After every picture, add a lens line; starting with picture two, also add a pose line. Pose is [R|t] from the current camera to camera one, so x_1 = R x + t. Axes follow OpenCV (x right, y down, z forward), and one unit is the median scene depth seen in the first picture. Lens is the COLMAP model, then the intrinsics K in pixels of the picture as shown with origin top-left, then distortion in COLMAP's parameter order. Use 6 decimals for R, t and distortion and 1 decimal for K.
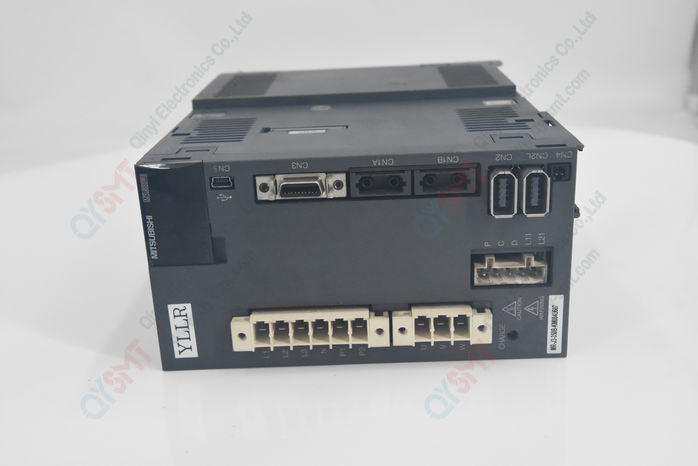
lens RADIAL K [[867.1, 0, 346.6], [0, 867.1, 232.9], [0, 0, 1]] dist [0.012093, 0.000000]
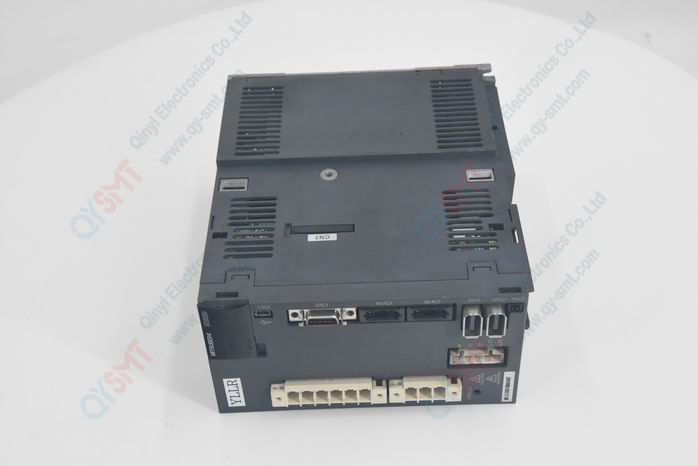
lens RADIAL K [[1076.6, 0, 350.6], [0, 1076.6, 233.2], [0, 0, 1]] dist [0.061582, 0.000000]
pose [[0.999564, -0.013380, 0.026315, -0.049576], [0.001574, 0.914274, 0.405094, -0.812786], [-0.029480, -0.404876, 0.913896, -0.451895]]
